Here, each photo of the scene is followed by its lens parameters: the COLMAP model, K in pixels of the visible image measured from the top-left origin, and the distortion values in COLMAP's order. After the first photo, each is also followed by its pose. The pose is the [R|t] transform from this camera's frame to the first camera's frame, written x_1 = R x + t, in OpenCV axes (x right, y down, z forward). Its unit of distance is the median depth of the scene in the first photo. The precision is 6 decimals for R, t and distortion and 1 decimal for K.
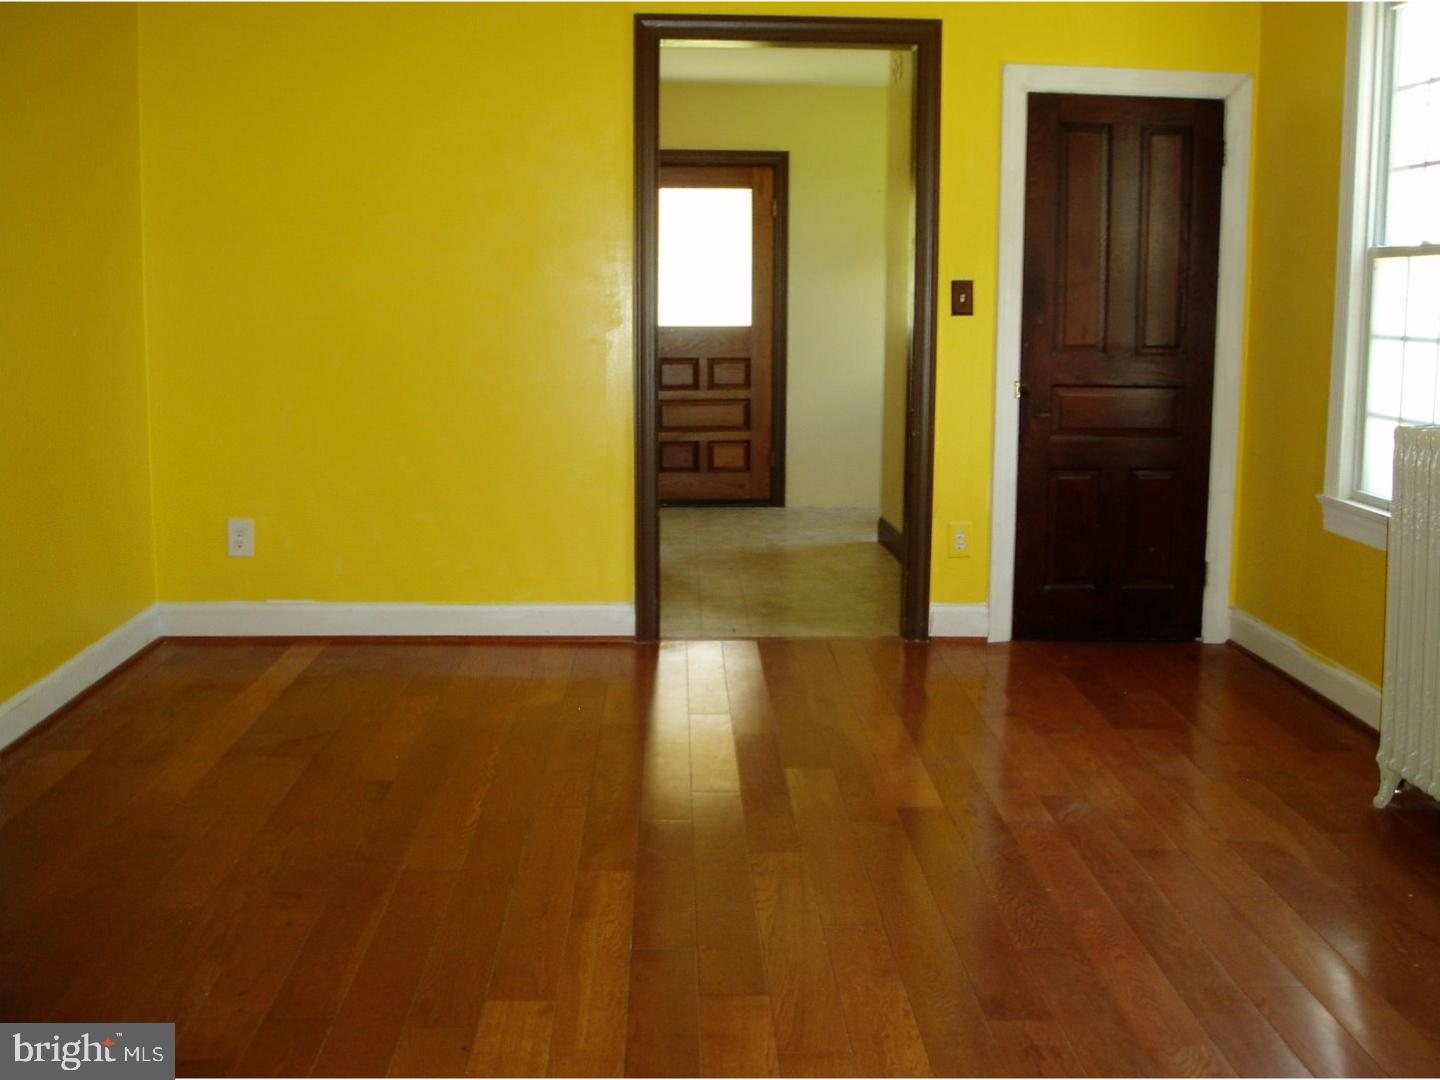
lens RADIAL K [[1471.8, 0, 753.6], [0, 1471.8, 538.1], [0, 0, 1]] dist [-0.155389, 0.120059]
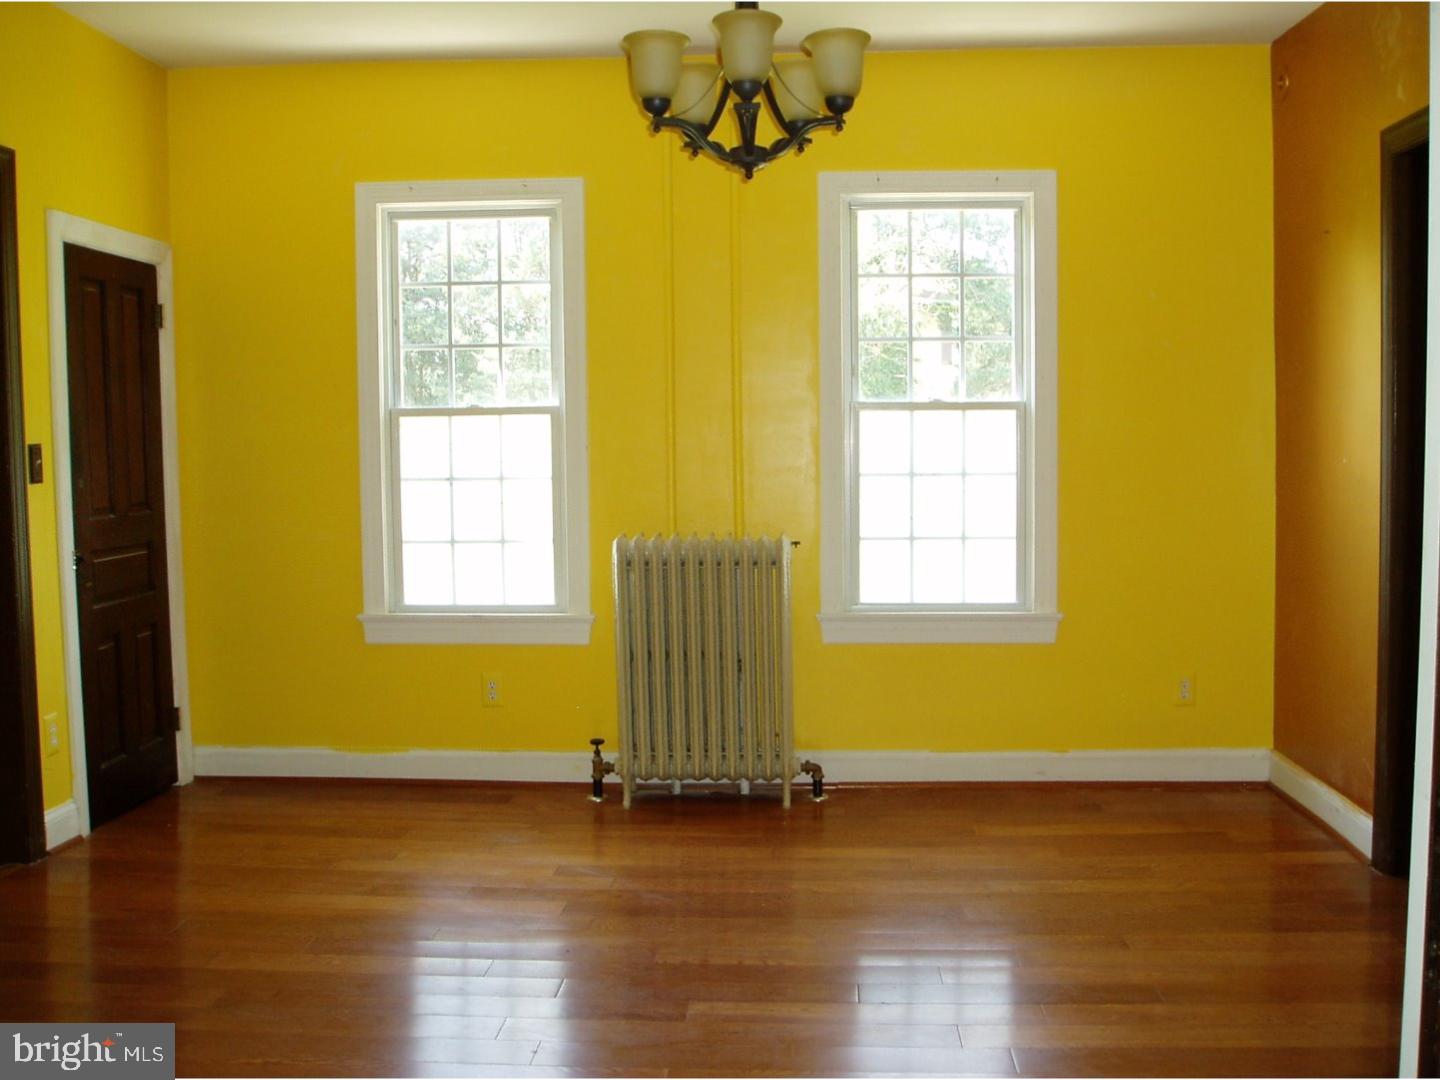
lens RADIAL K [[1471.8, 0, 753.6], [0, 1471.8, 538.1], [0, 0, 1]] dist [-0.155389, 0.120059]
pose [[0.105774, -0.082986, 0.990921, -0.768249], [0.166407, 0.983936, 0.064639, -0.117264], [-0.980368, 0.158059, 0.117884, 0.537576]]
